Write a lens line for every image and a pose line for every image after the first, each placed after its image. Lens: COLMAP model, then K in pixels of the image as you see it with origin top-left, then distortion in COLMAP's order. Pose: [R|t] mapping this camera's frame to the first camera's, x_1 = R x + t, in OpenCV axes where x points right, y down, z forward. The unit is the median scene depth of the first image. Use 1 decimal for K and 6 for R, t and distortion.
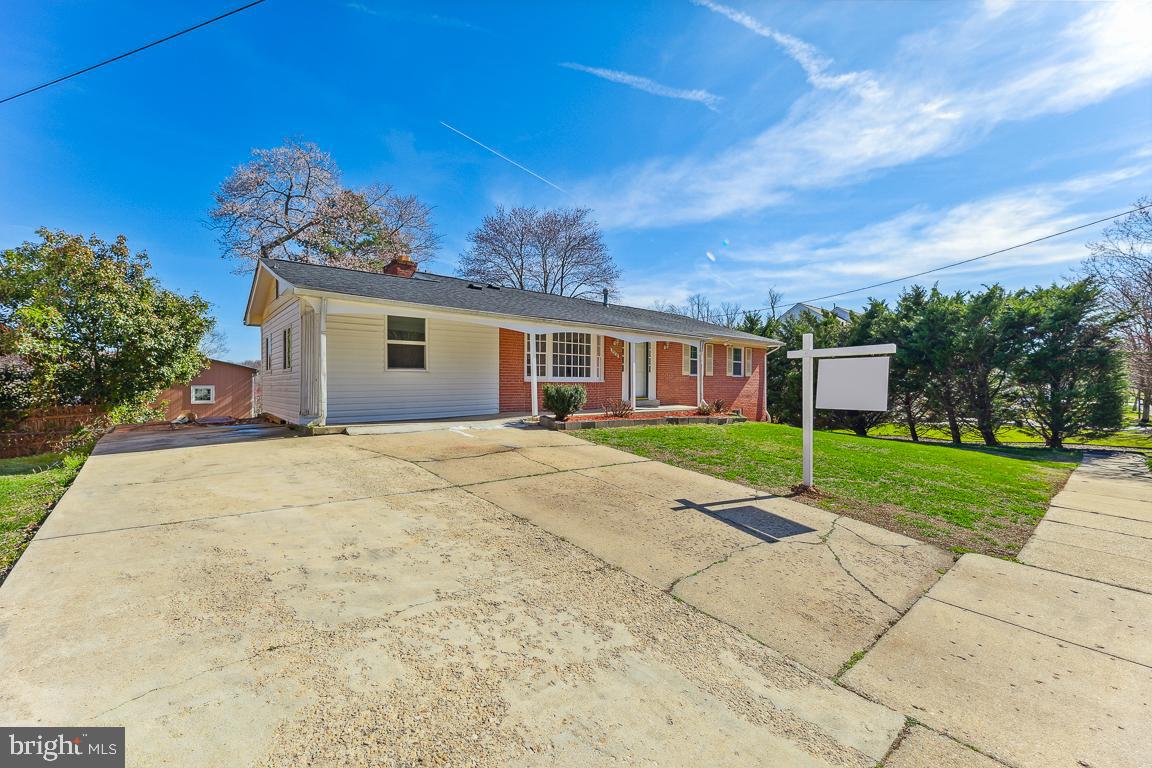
lens RADIAL K [[466.8, 0, 578.0], [0, 466.8, 383.2], [0, 0, 1]] dist [0.008883, -0.000137]
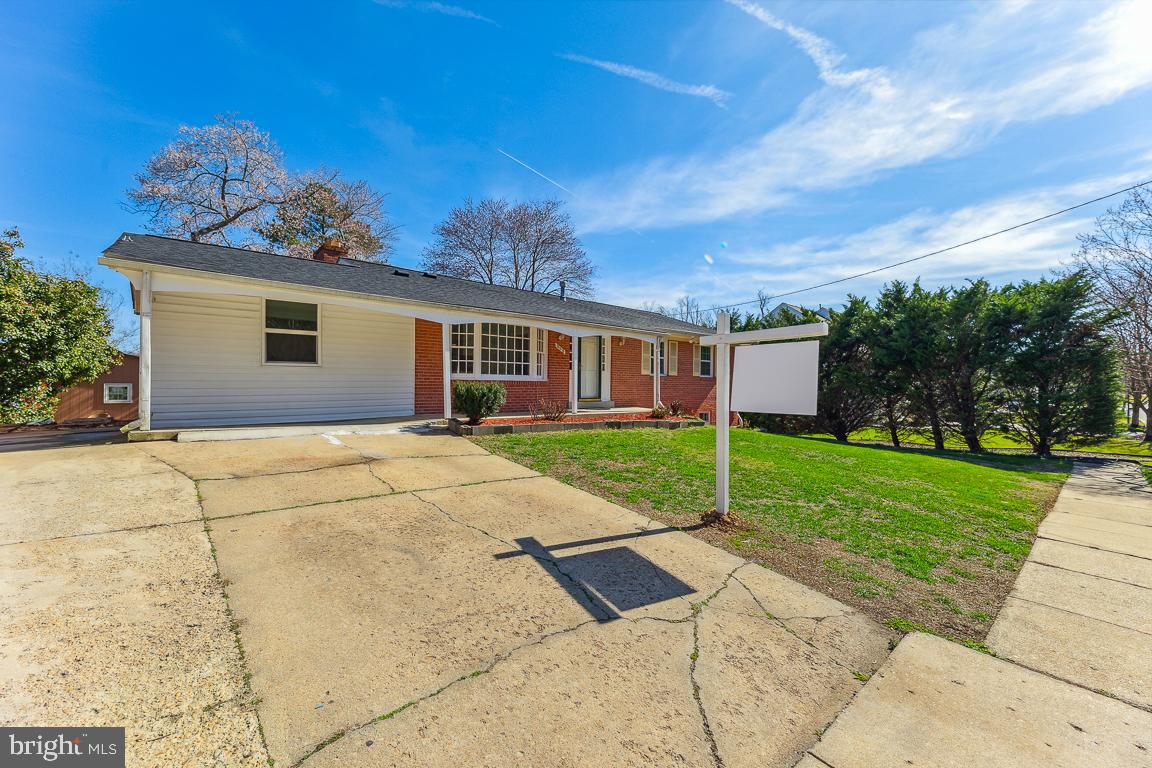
lens RADIAL K [[466.8, 0, 576.6], [0, 466.8, 383.8], [0, 0, 1]] dist [0.008883, -0.000137]
pose [[0.999928, 0.005207, 0.010853, 0.103935], [-0.005171, 0.999981, -0.003393, 0.005559], [-0.010871, 0.003336, 0.999935, 0.102690]]
